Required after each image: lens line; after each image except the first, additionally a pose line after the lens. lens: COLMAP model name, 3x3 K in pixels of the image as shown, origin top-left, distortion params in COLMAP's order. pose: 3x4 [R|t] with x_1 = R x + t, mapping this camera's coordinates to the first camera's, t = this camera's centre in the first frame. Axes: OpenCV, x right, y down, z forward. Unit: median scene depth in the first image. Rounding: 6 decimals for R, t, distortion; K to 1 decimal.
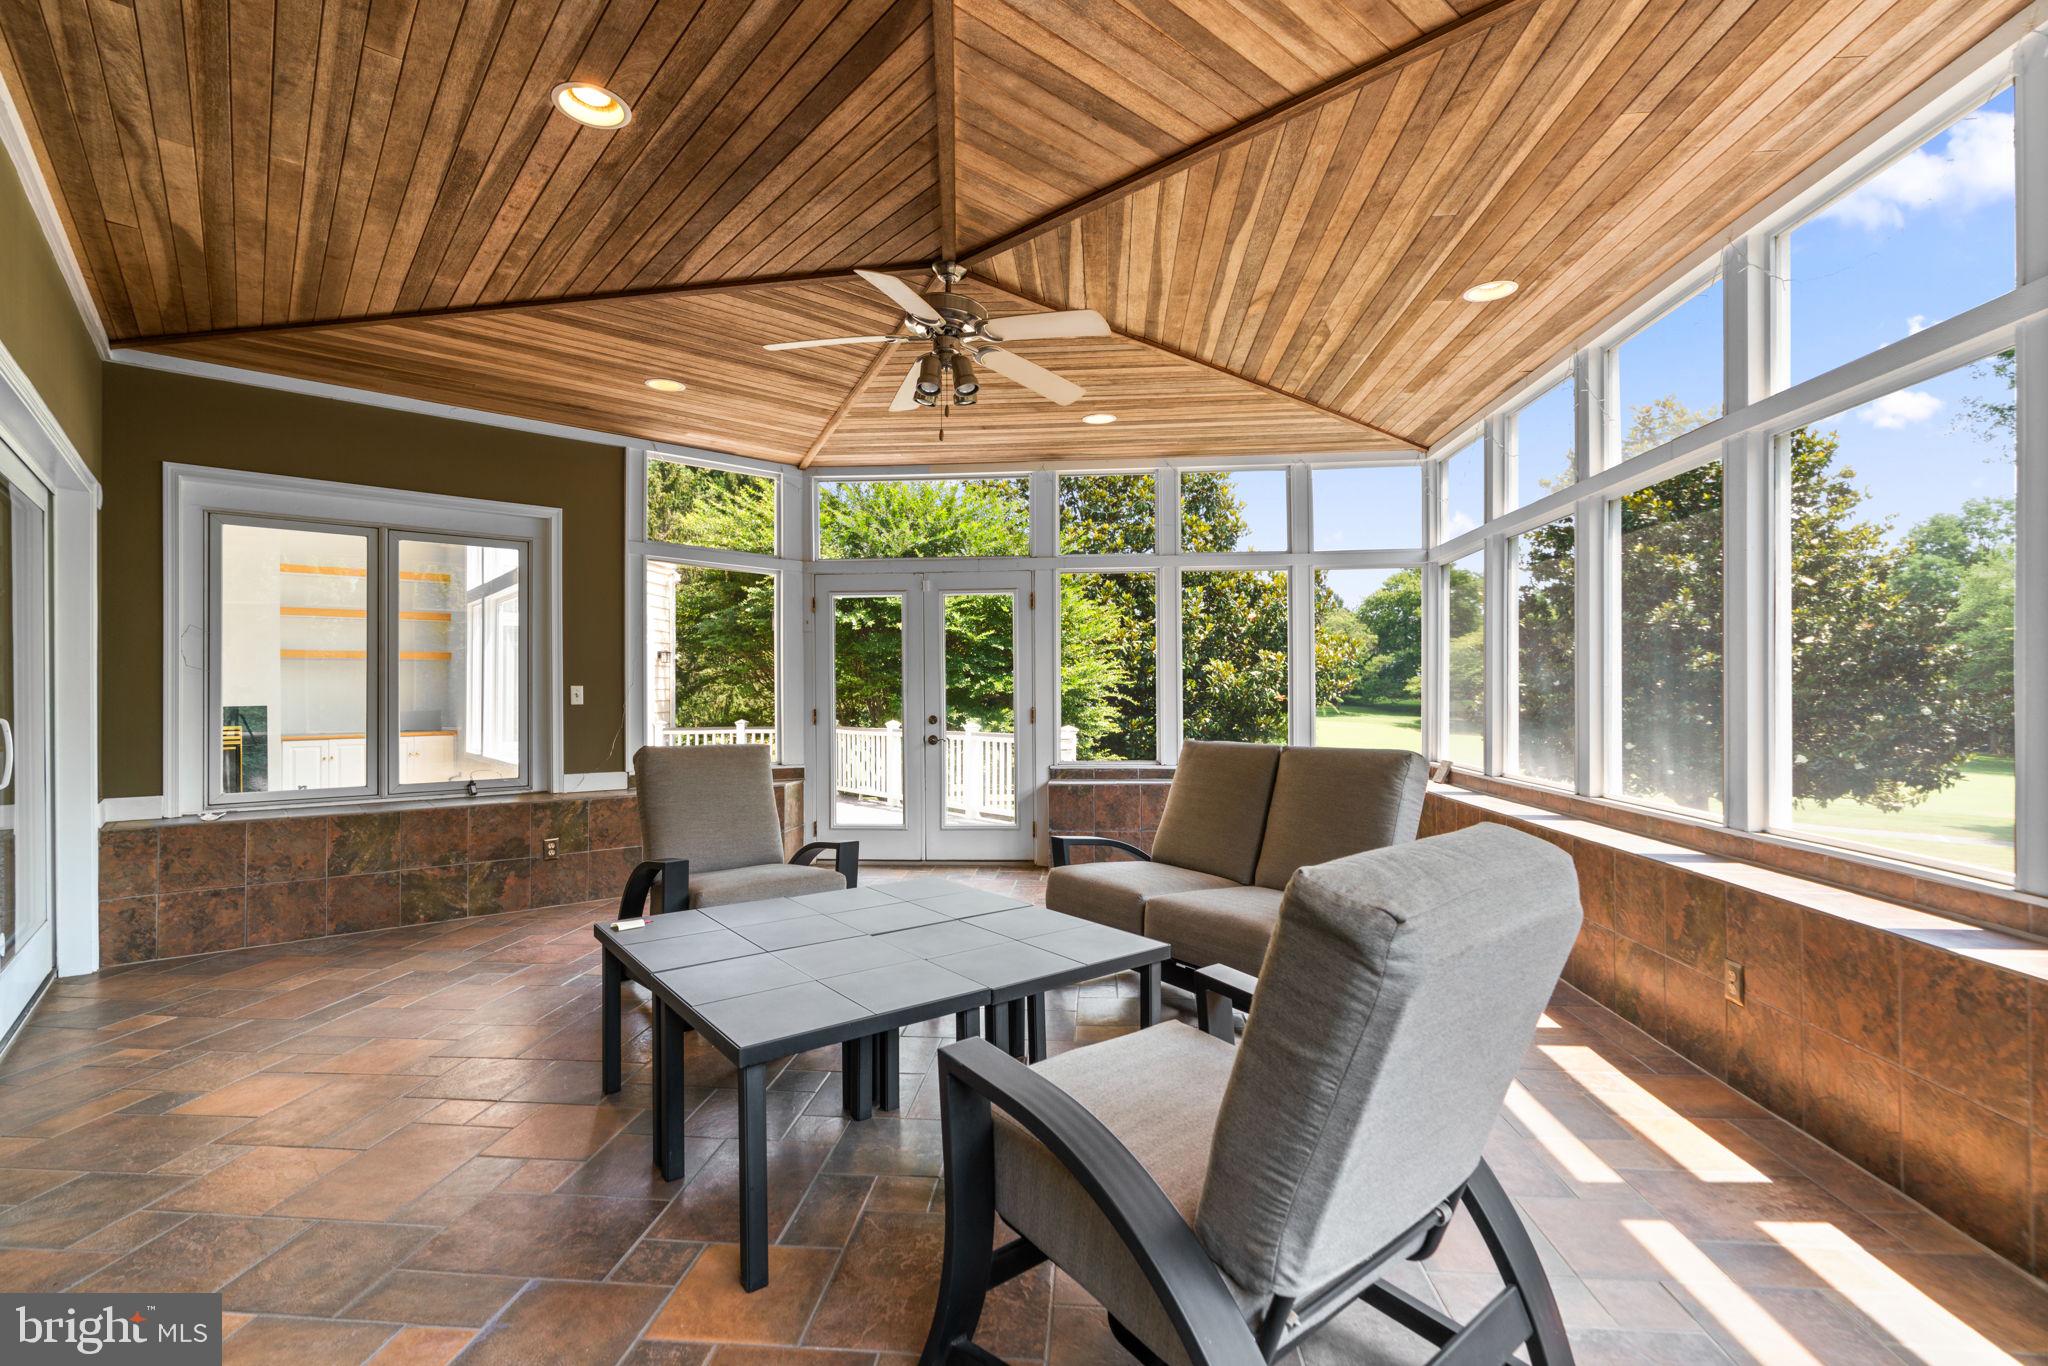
lens RADIAL K [[920.7, 0, 1027.6], [0, 920.7, 680.2], [0, 0, 1]] dist [-0.016836, 0.007492]
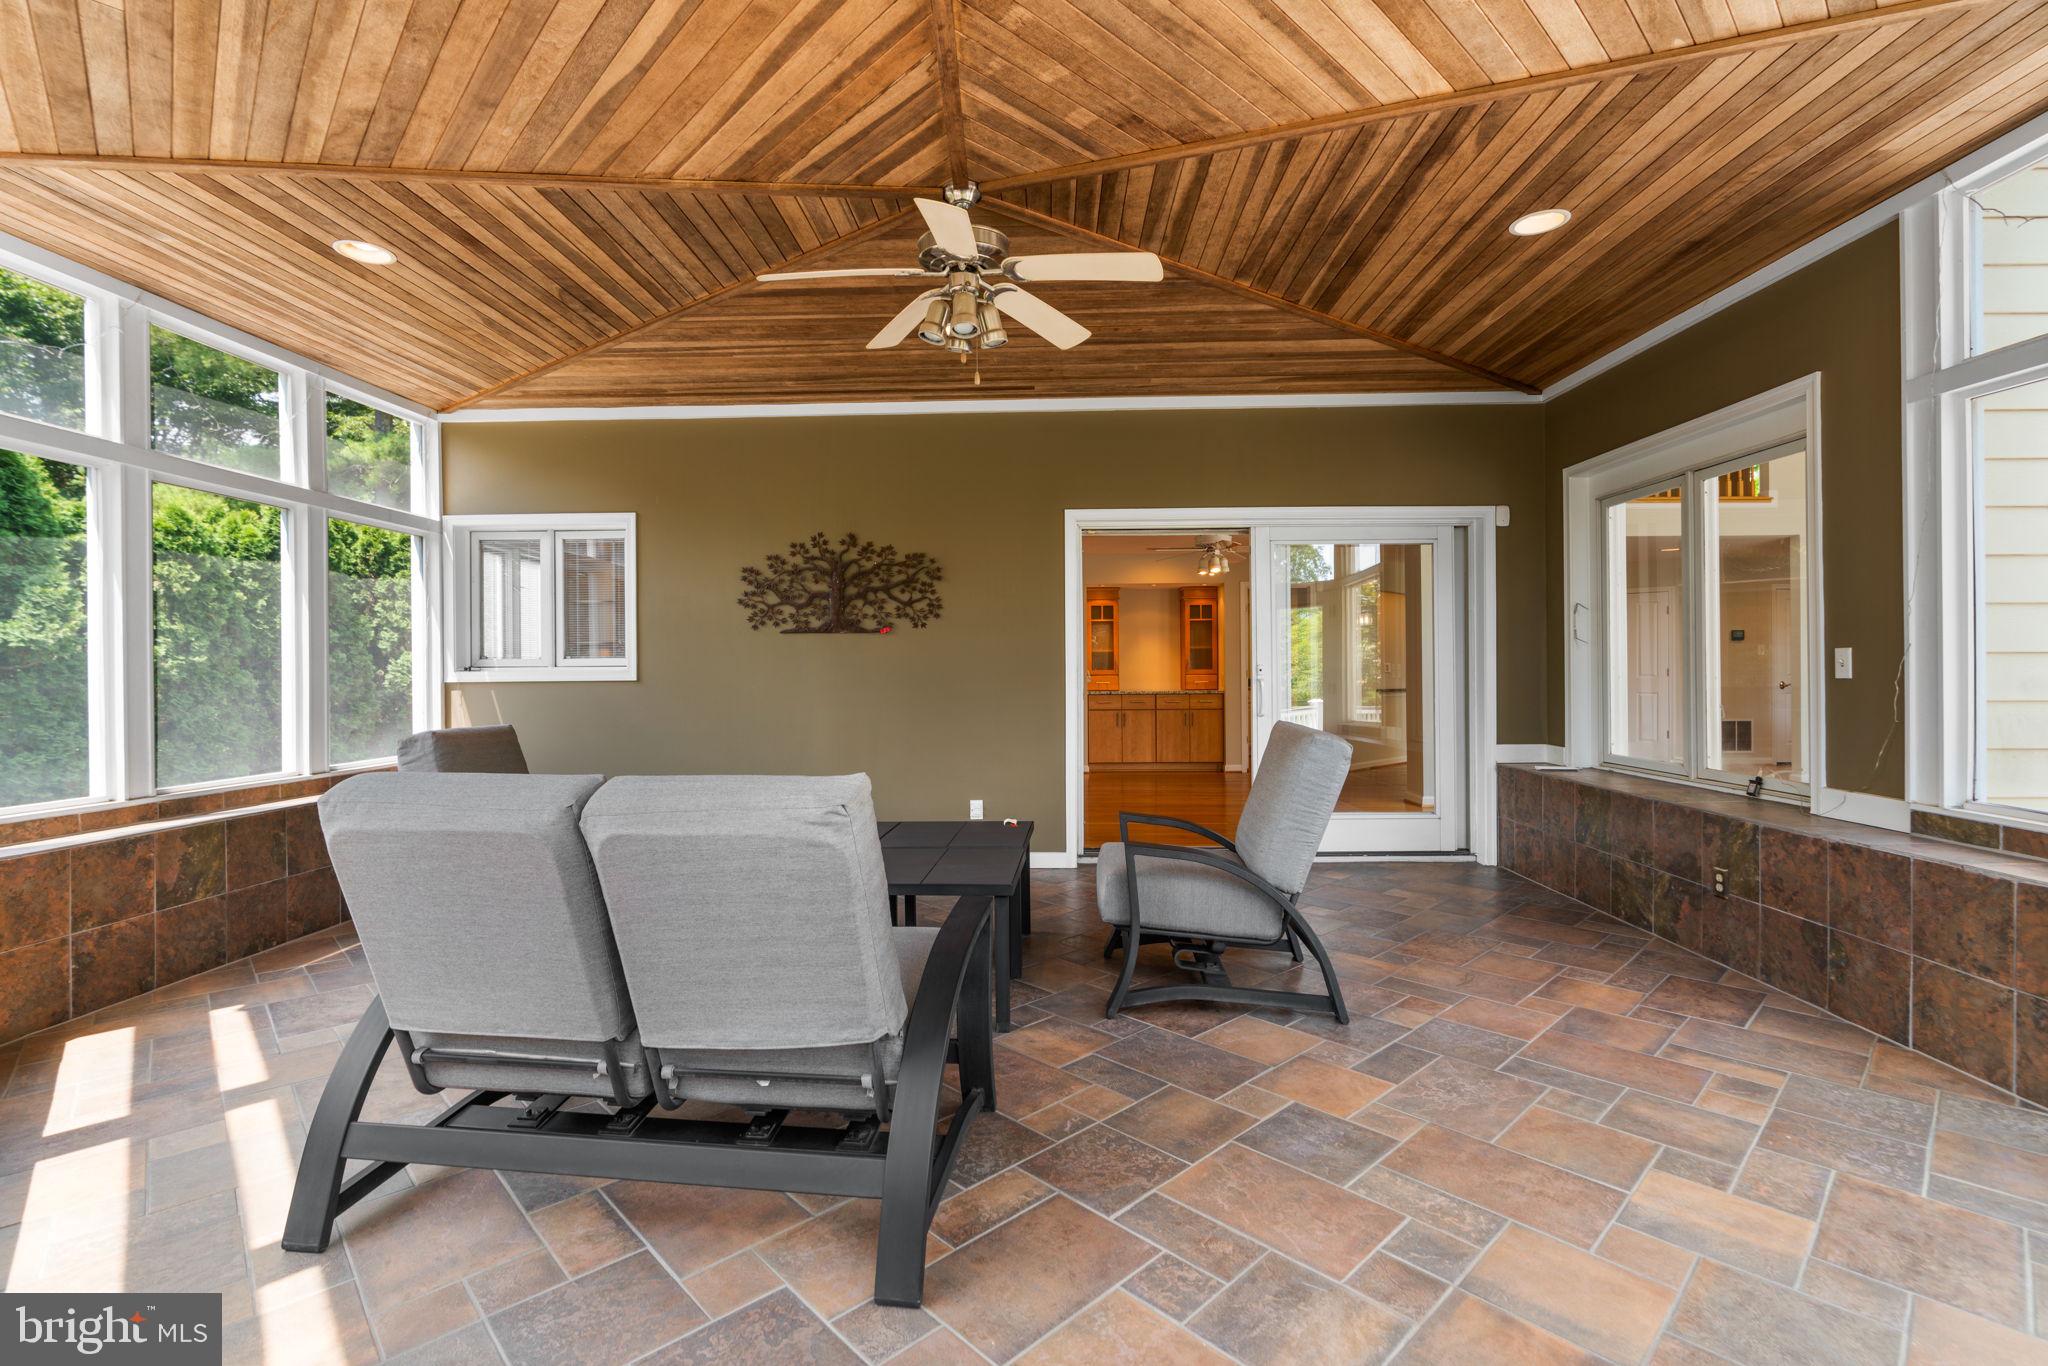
lens RADIAL K [[920.7, 0, 1027.6], [0, 920.7, 680.2], [0, 0, 1]] dist [-0.016836, 0.007492]
pose [[-0.657242, 0.014947, -0.753531, 0.415907], [0.021623, 0.999766, 0.000971, 0.018633], [0.753369, -0.015656, -0.657411, 1.227770]]
